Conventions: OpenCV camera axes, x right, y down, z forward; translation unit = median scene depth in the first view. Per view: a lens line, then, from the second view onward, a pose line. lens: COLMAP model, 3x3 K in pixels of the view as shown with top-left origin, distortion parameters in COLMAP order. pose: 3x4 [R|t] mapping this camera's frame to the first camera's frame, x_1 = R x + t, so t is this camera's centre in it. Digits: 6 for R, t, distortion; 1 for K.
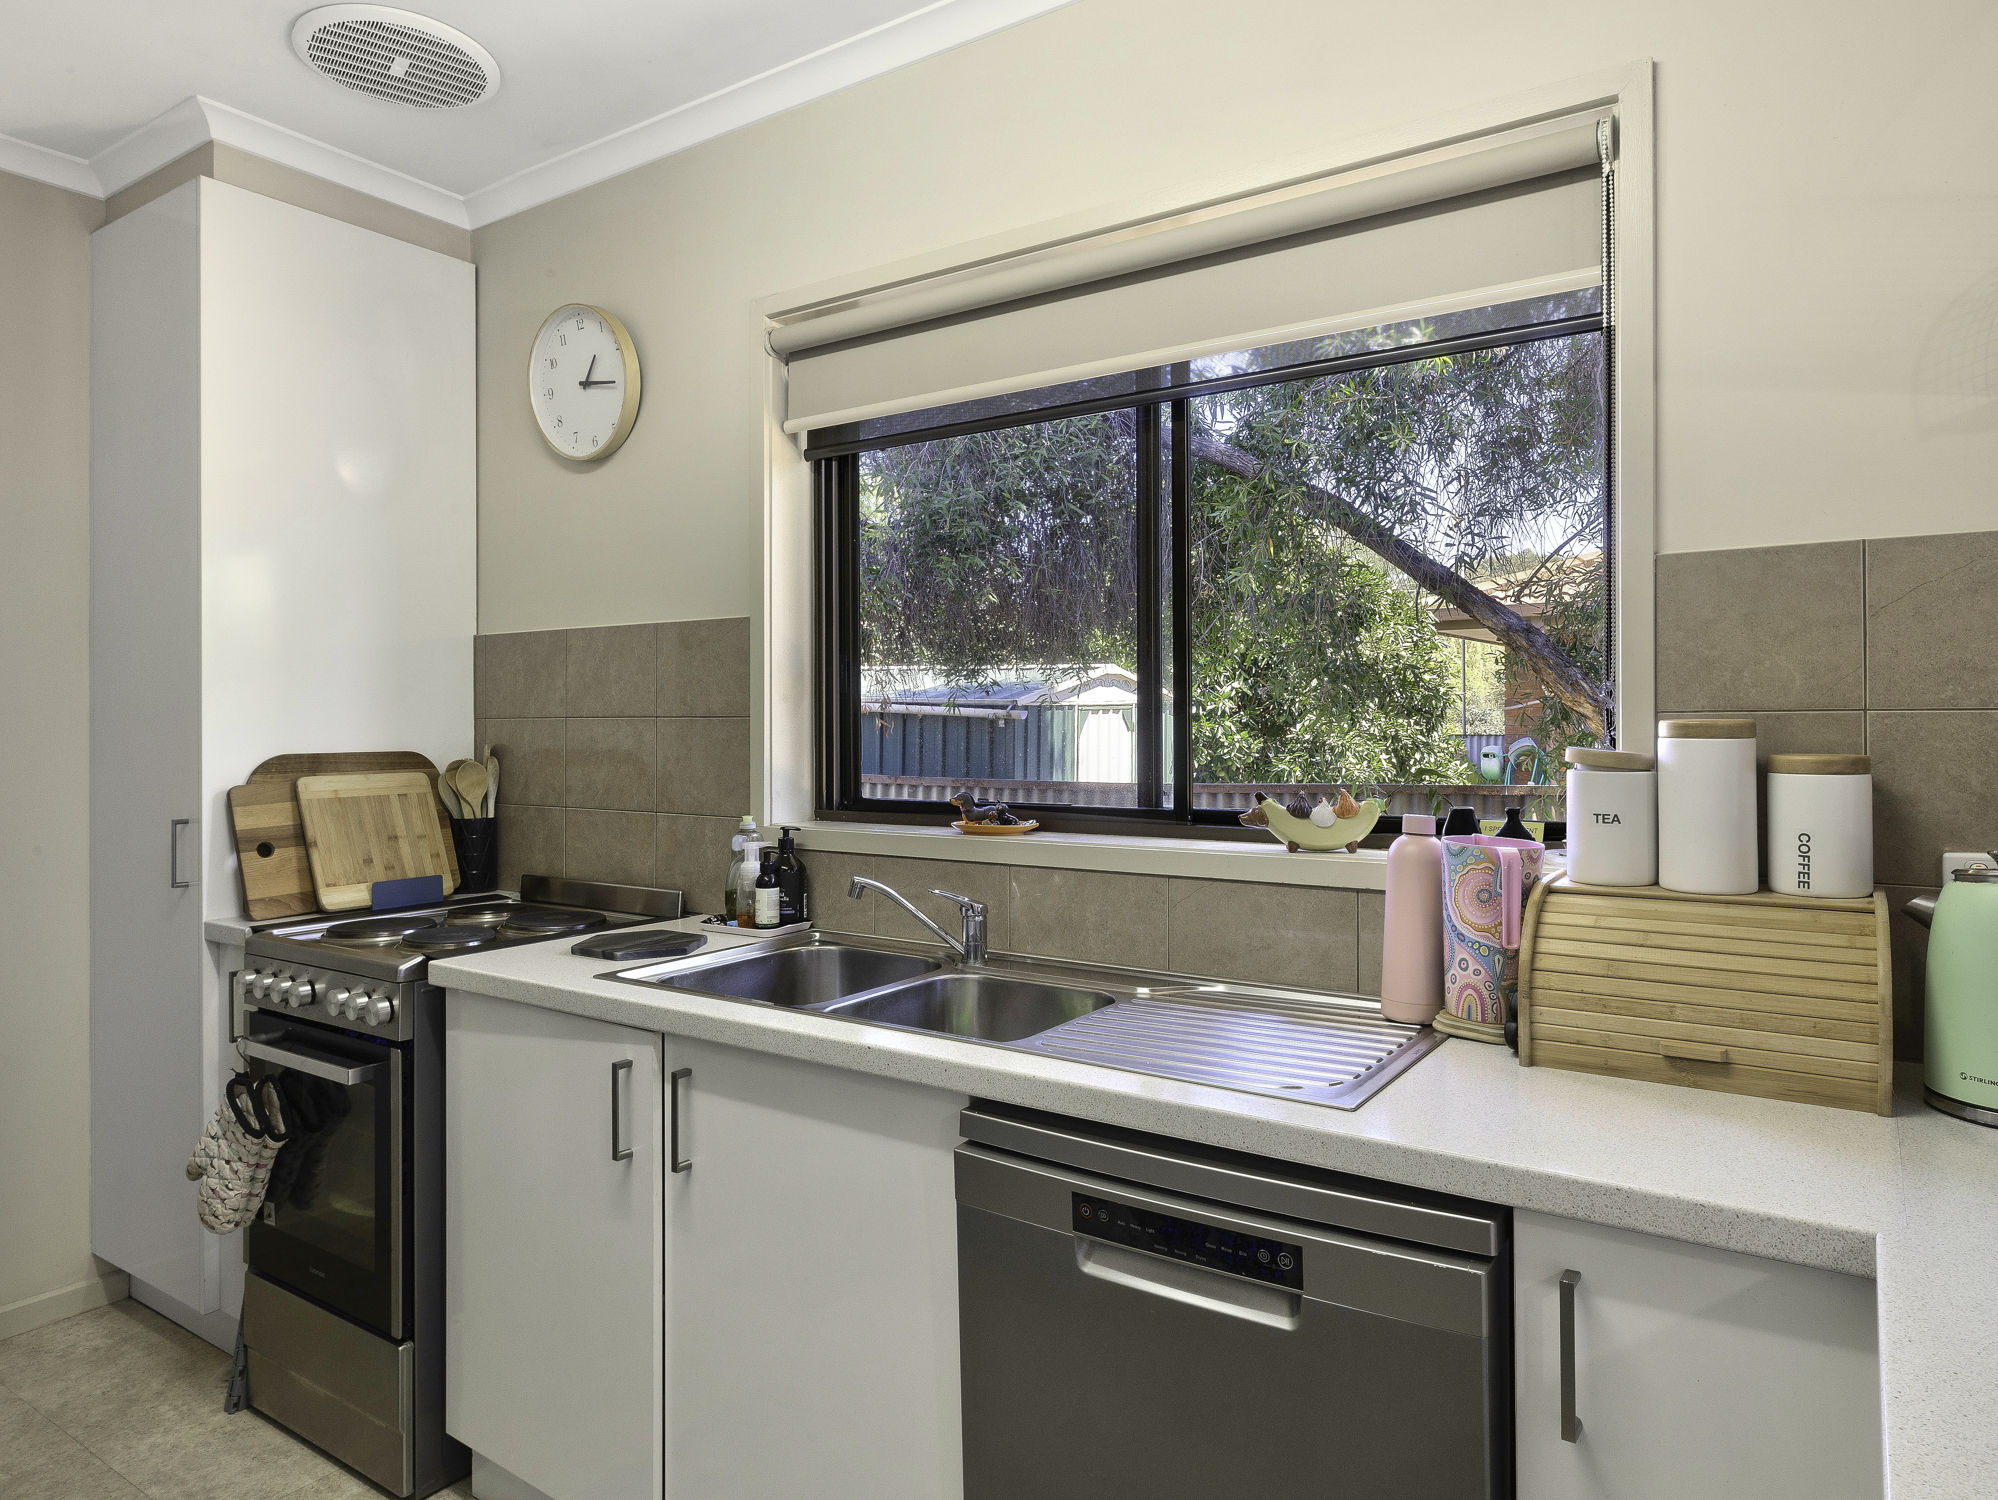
lens RADIAL K [[1228.8, 0, 1010.6], [0, 1228.8, 737.9], [0, 0, 1]] dist [-0.007642, 0.003961]
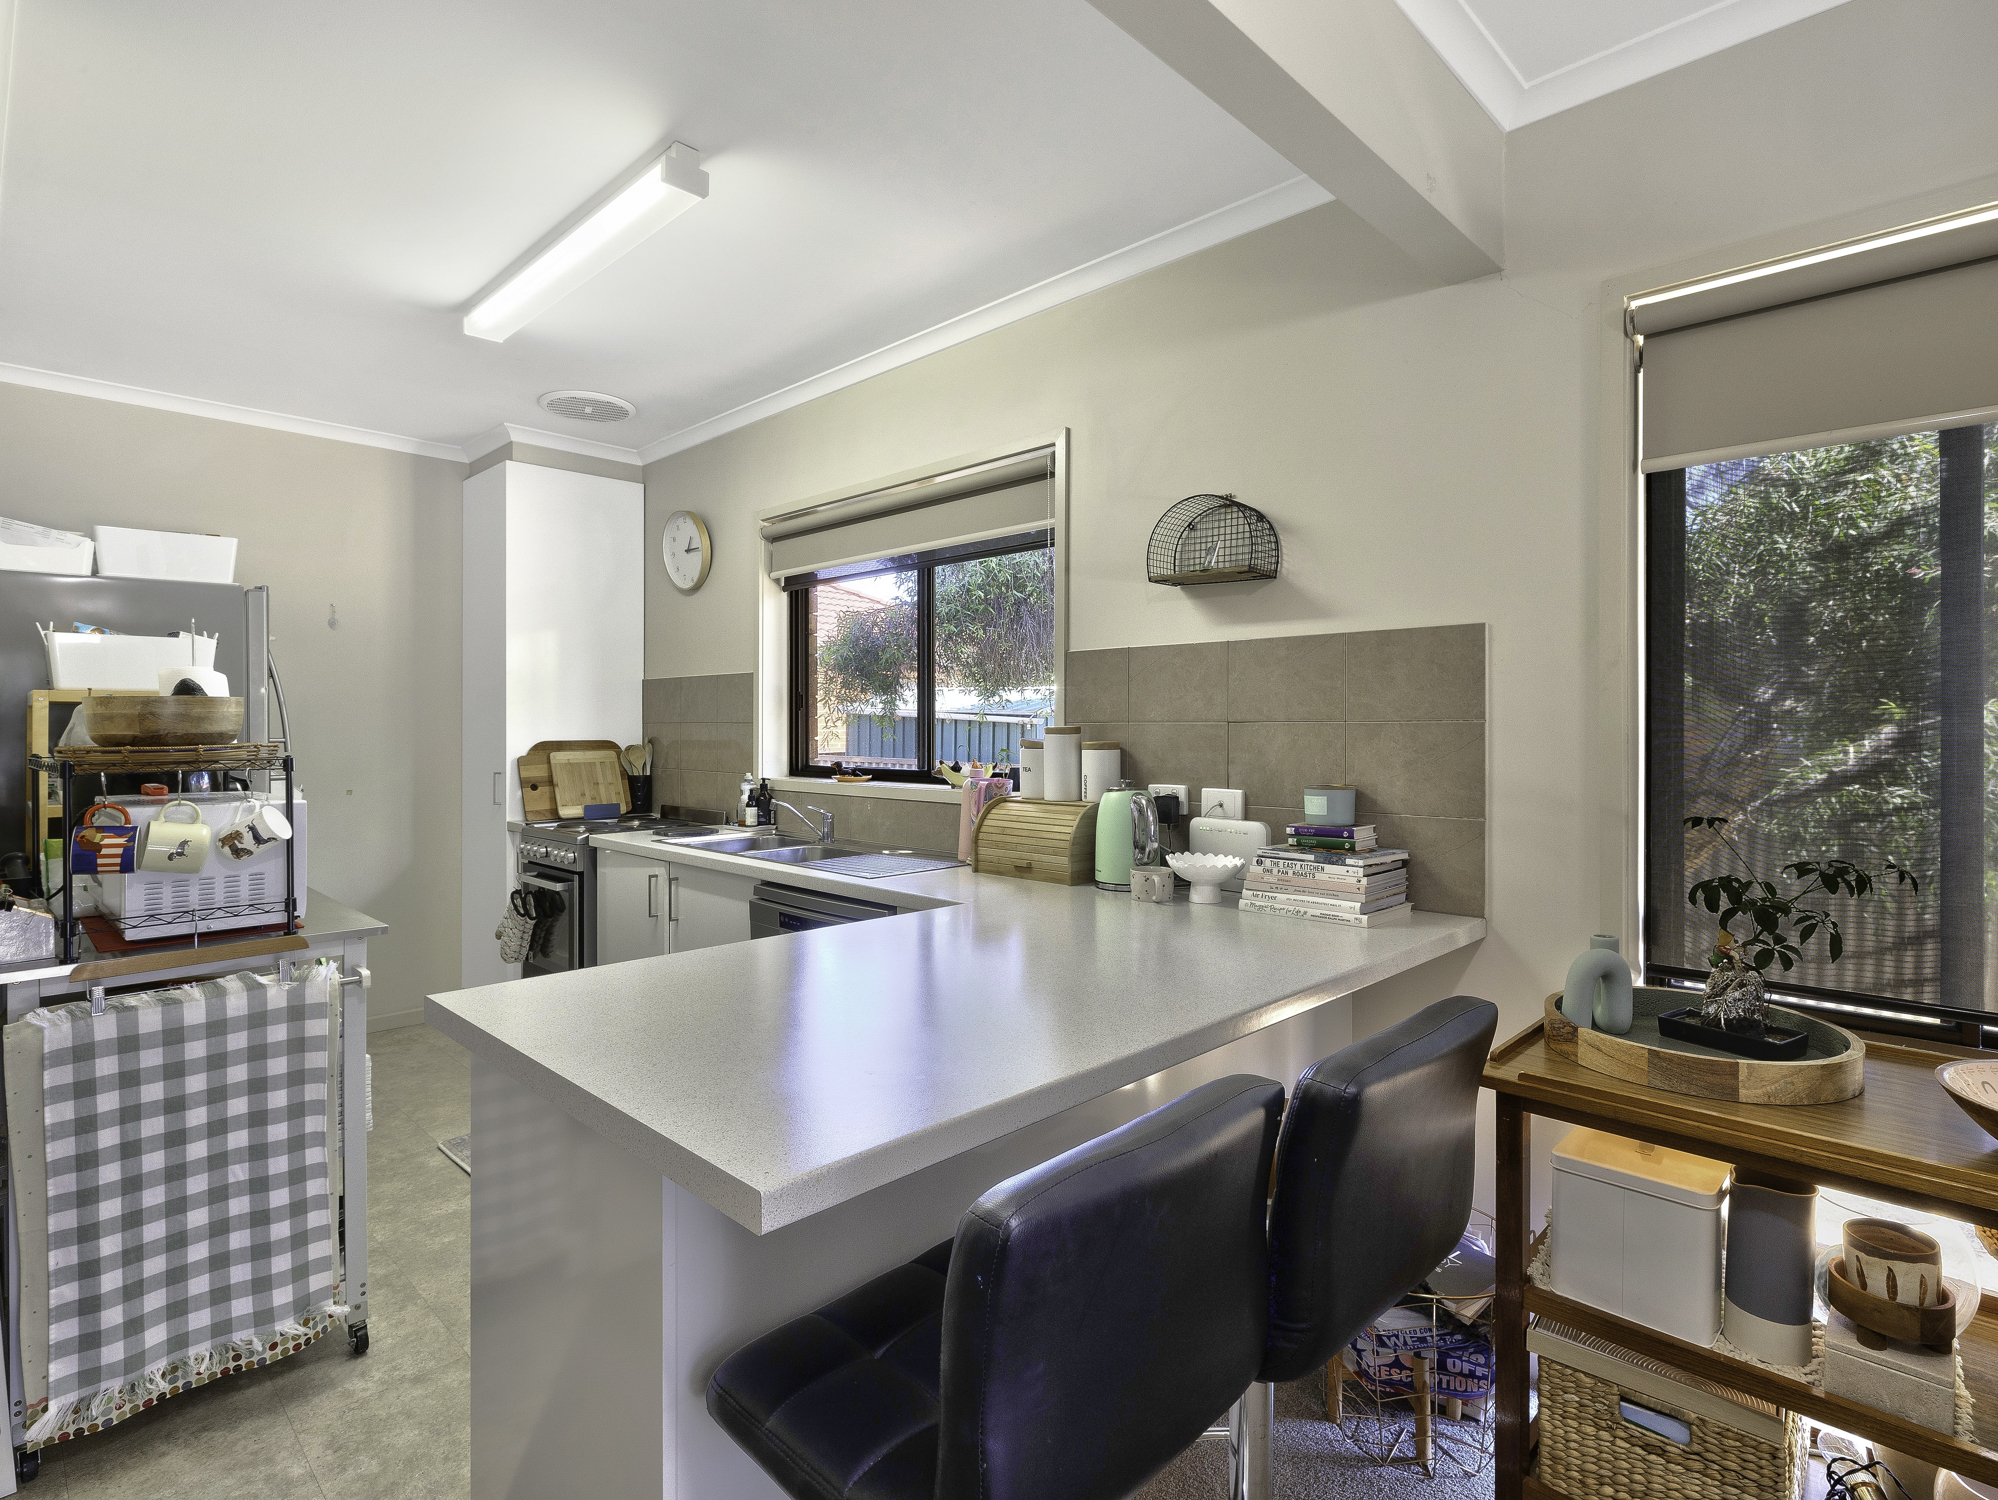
lens RADIAL K [[1005.6, 0, 992.9], [0, 1005.6, 747.1], [0, 0, 1]] dist [-0.003054, -0.000306]
pose [[0.981761, 0.007187, -0.189982, 0.473396], [-0.005642, 0.999946, 0.008673, 0.005042], [0.190034, -0.007443, 0.981749, -0.515165]]
